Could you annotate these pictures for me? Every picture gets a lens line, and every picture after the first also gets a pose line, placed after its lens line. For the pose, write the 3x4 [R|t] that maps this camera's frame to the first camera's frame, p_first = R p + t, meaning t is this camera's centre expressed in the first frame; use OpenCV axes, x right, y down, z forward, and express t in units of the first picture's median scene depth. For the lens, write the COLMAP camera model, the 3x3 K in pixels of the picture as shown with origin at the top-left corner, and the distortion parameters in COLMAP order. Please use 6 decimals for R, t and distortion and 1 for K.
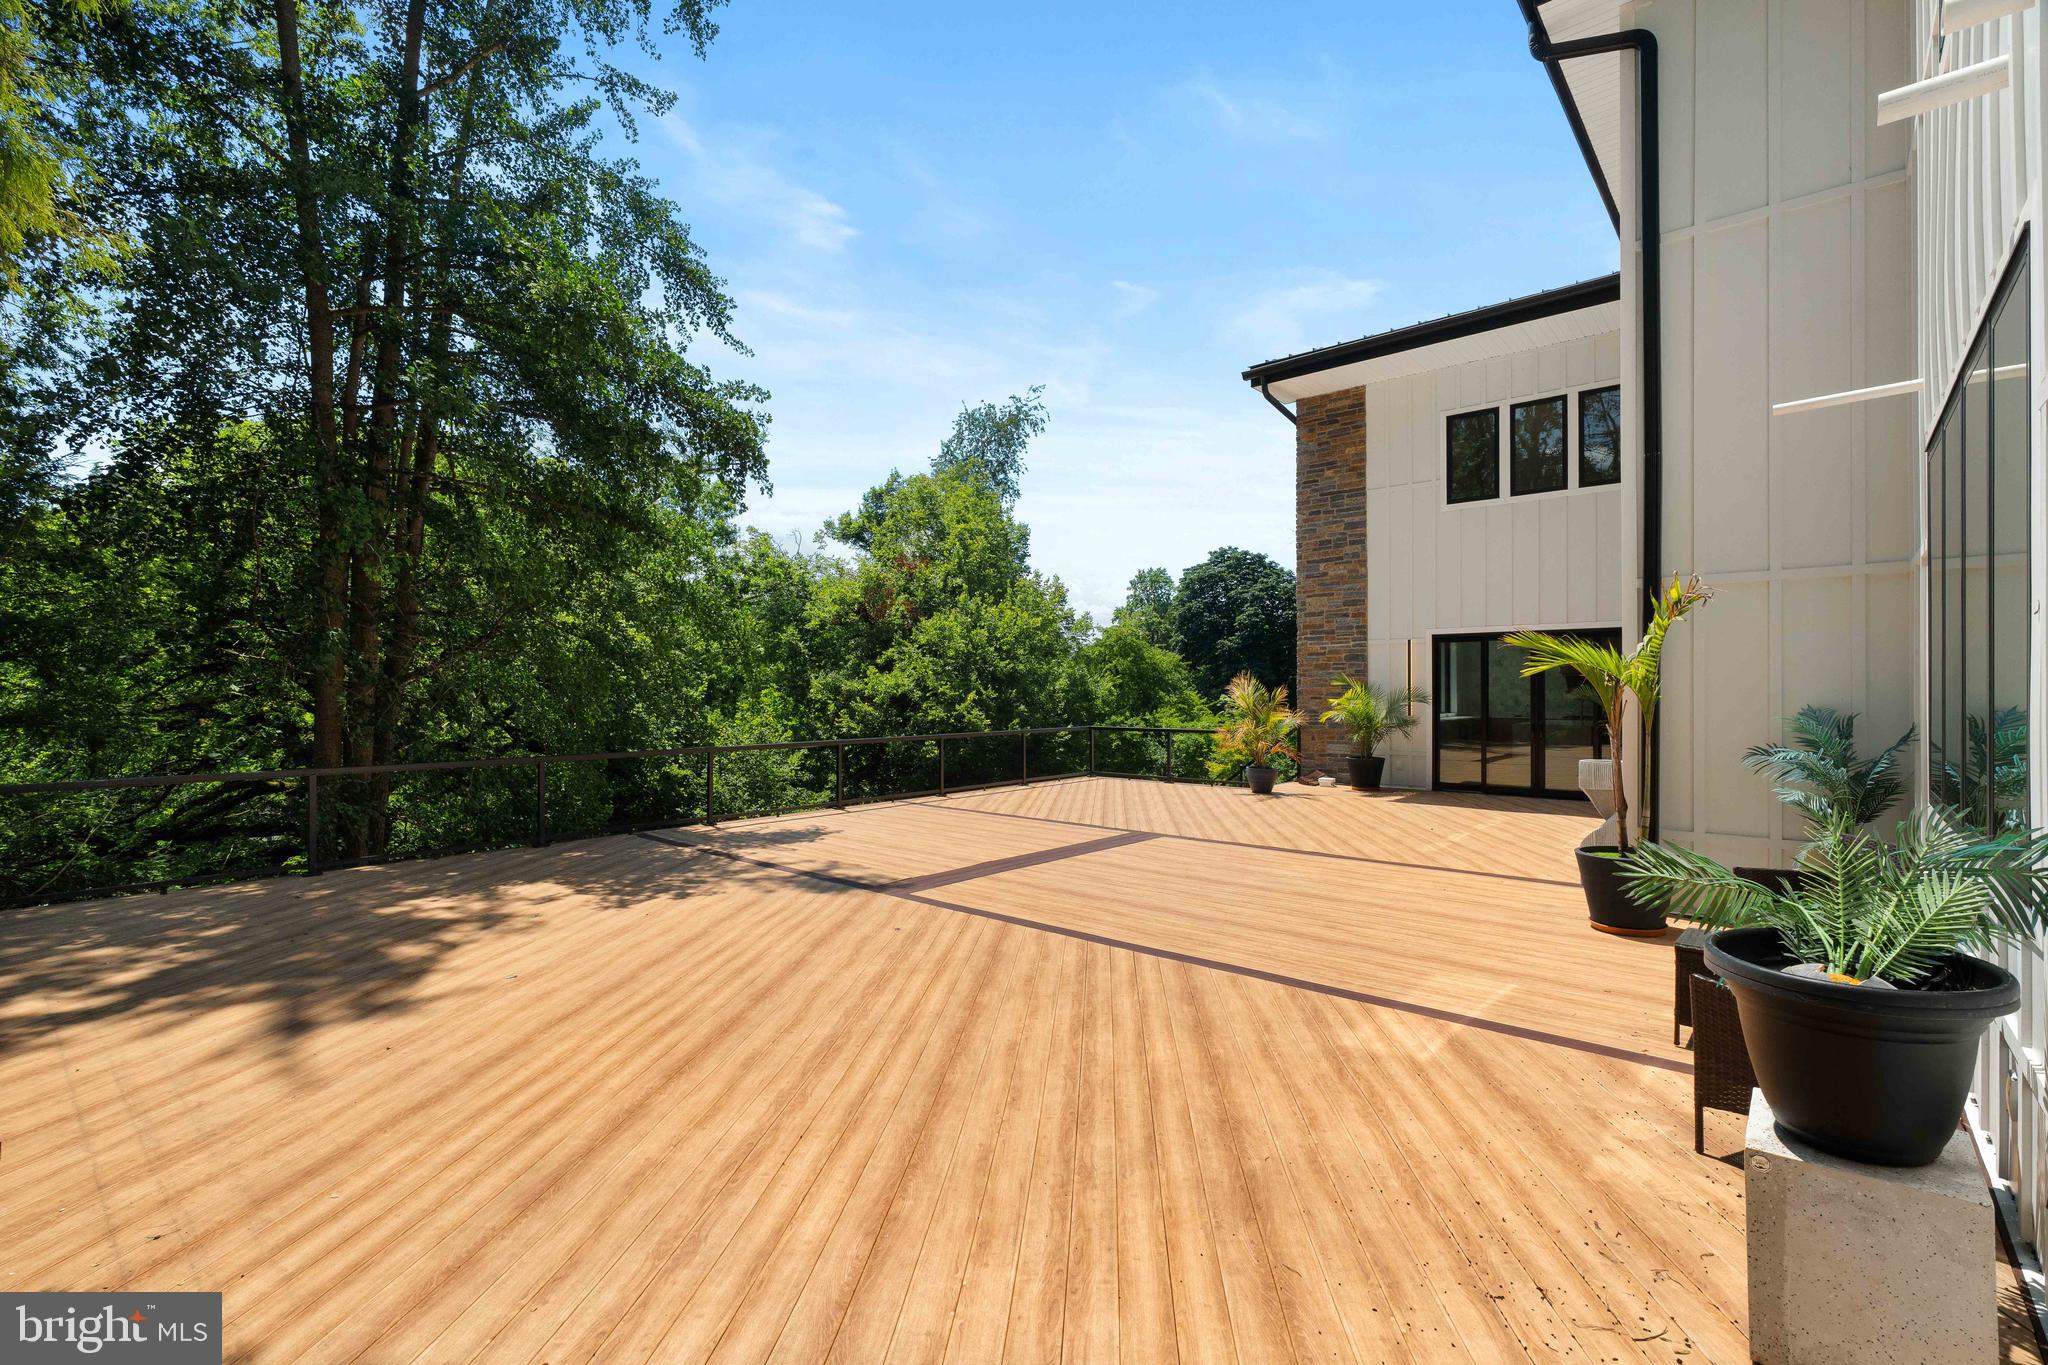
lens RADIAL K [[911.2, 0, 1024.0], [0, 911.2, 682.5], [0, 0, 1]] dist [0.013741, -0.000141]
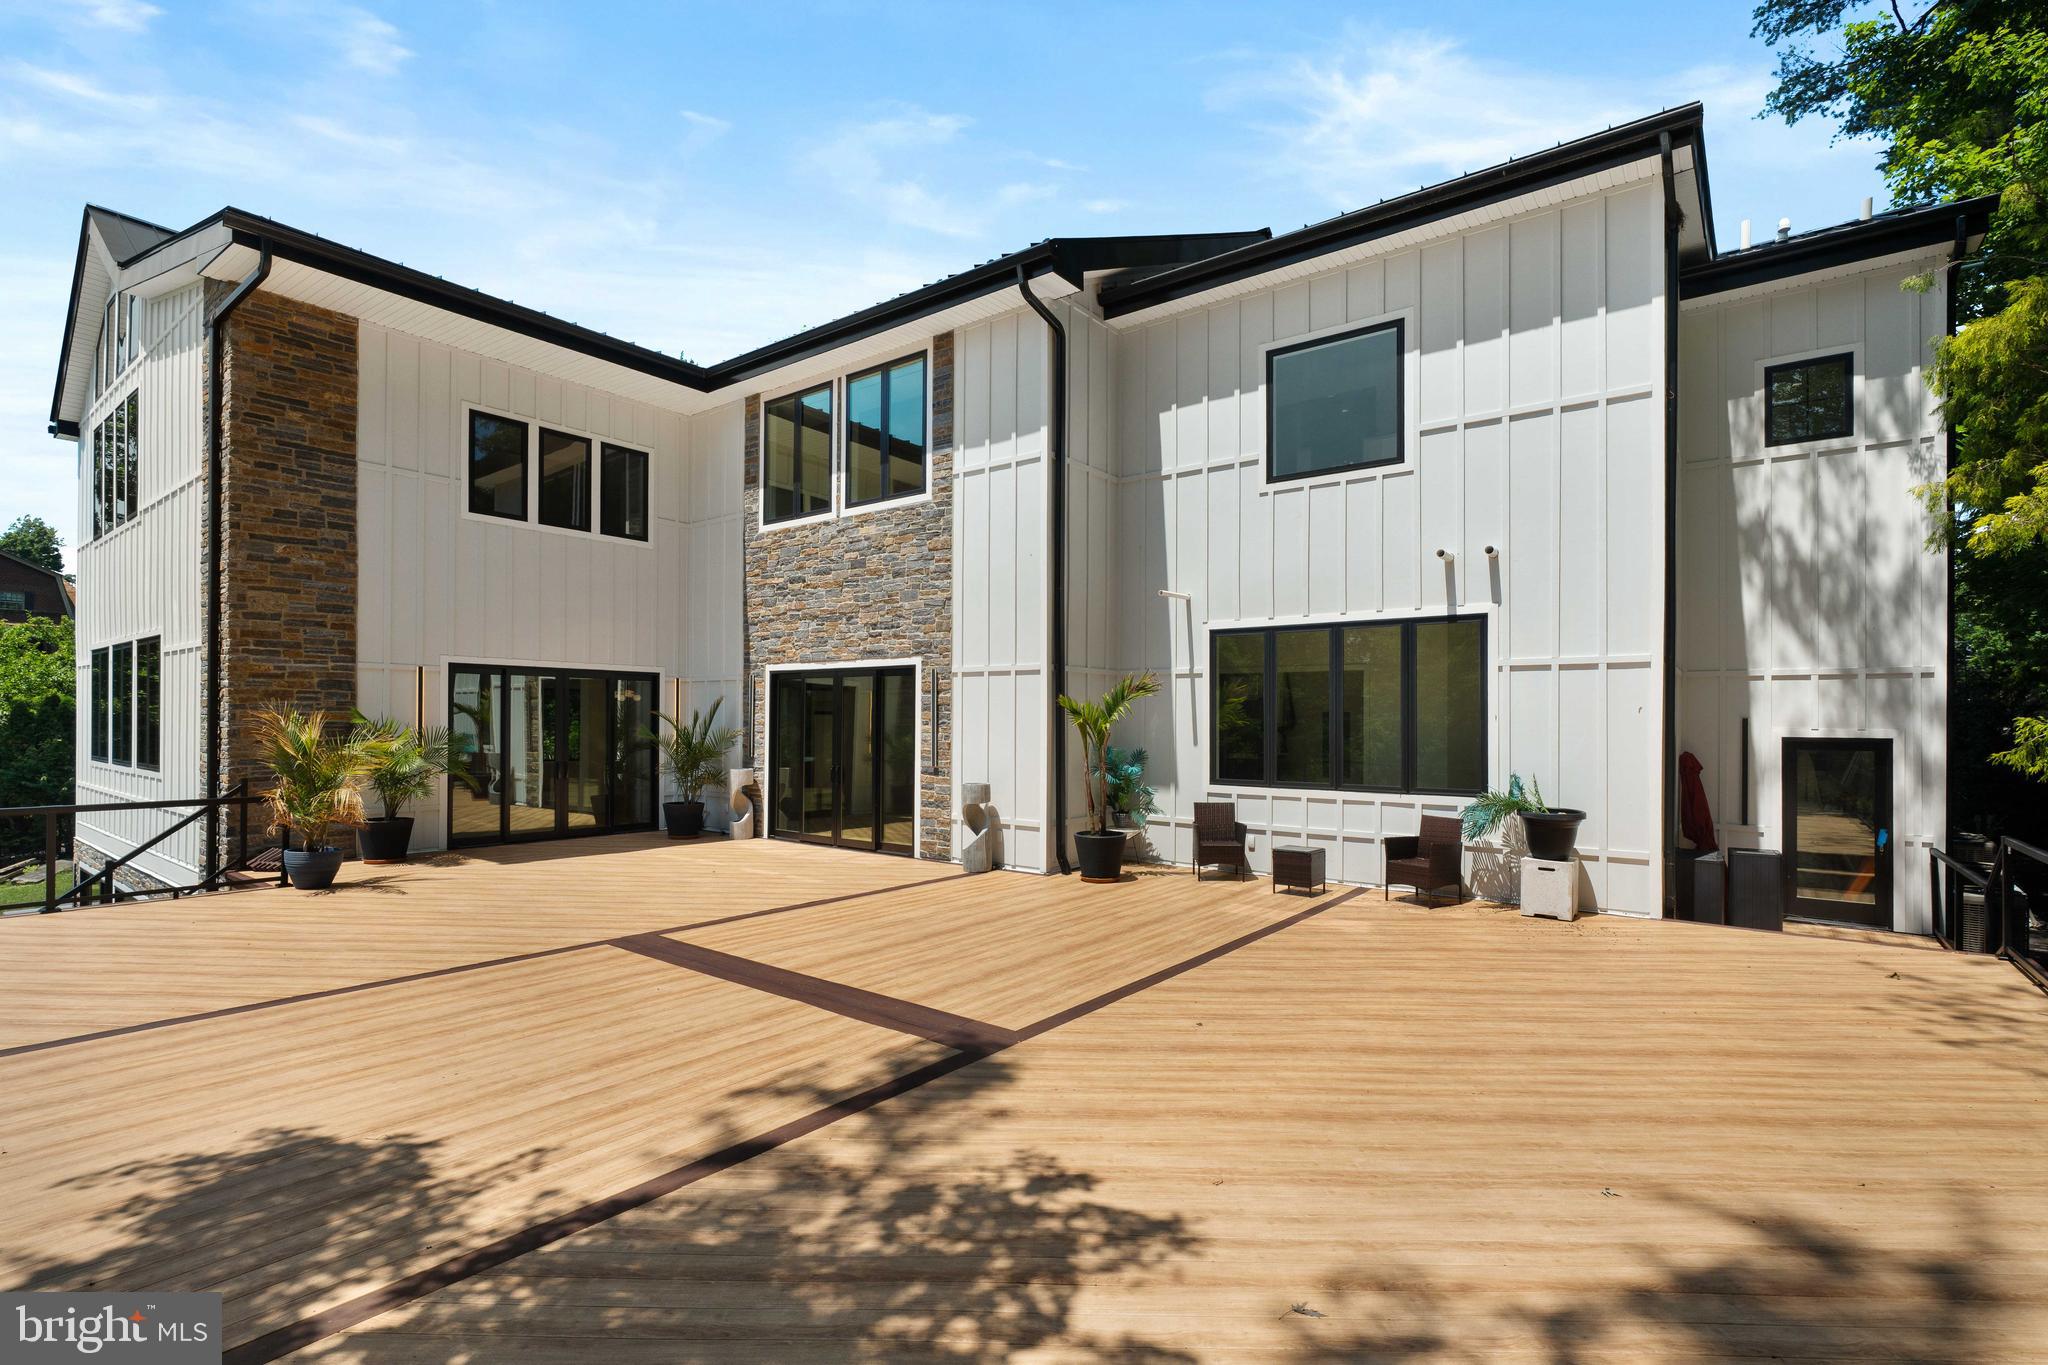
lens RADIAL K [[932.5, 0, 1025.2], [0, 932.5, 716.4], [0, 0, 1]] dist [-0.000786, 0.000261]
pose [[-0.059368, 0.002044, 0.998234, -0.413773], [-0.014438, 0.999892, -0.002906, -0.007571], [-0.998132, -0.014585, -0.059332, 0.498359]]
